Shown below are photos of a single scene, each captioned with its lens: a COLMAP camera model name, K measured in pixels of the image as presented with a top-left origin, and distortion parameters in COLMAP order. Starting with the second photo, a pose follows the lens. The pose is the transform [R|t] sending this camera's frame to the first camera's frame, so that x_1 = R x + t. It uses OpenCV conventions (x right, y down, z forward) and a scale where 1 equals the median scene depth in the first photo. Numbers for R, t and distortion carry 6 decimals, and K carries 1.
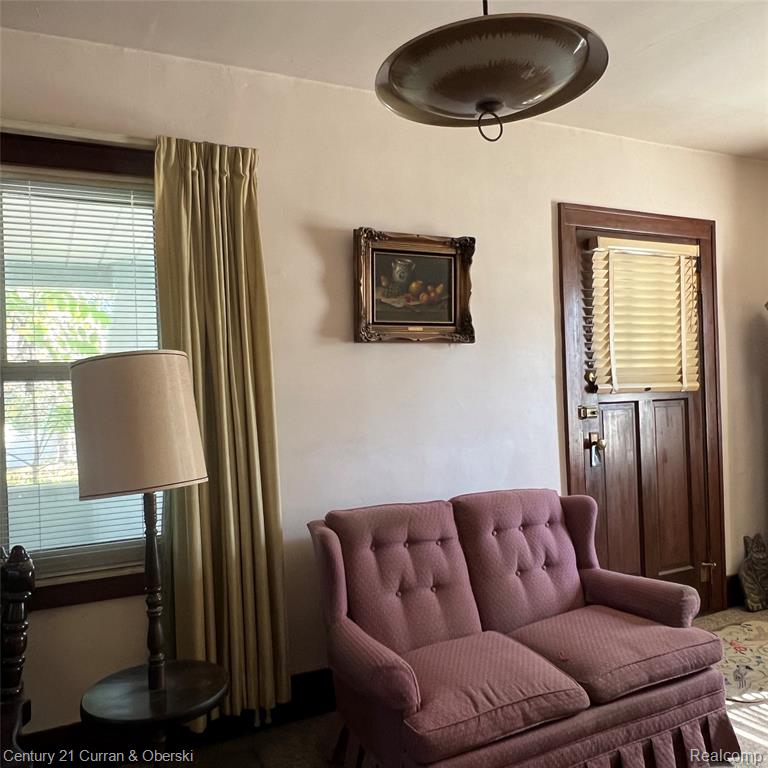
lens RADIAL K [[683.5, 0, 385.6], [0, 683.5, 389.2], [0, 0, 1]] dist [0.009199, -0.006755]
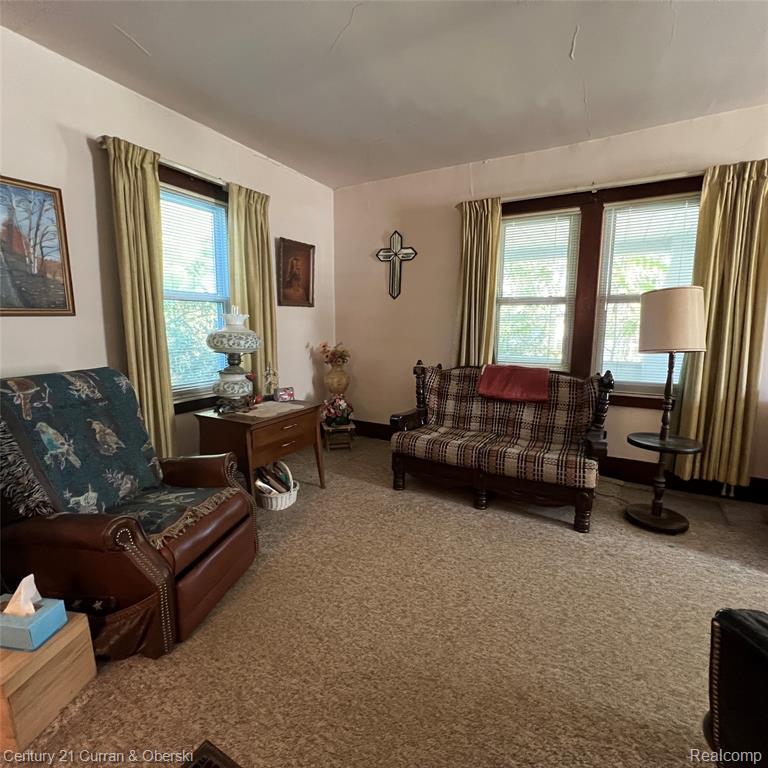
lens RADIAL K [[409.9, 0, 382.3], [0, 409.9, 383.6], [0, 0, 1]] dist [-0.002749, 0.000181]
pose [[0.557032, 0.155769, -0.815752, 0.144951], [-0.019895, 0.984474, 0.174402, 0.023749], [0.830253, -0.080918, 0.551482, -0.325760]]
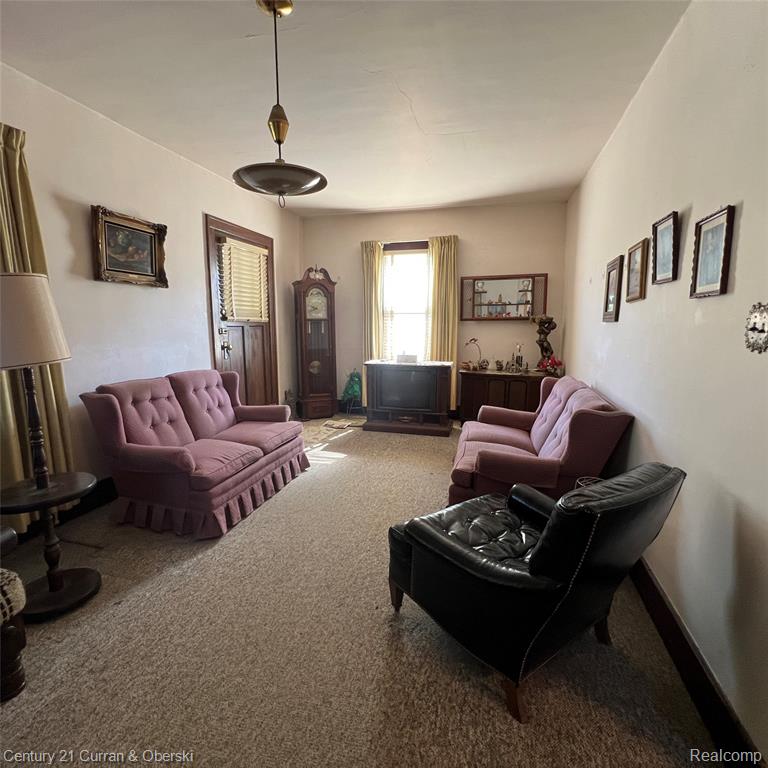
lens RADIAL K [[409.9, 0, 386.4], [0, 409.9, 385.5], [0, 0, 1]] dist [-0.002749, 0.000181]
pose [[0.668001, -0.075379, 0.740333, -0.318695], [-0.030560, 0.991239, 0.128499, 0.029391], [-0.743533, -0.108462, 0.659845, -0.142750]]
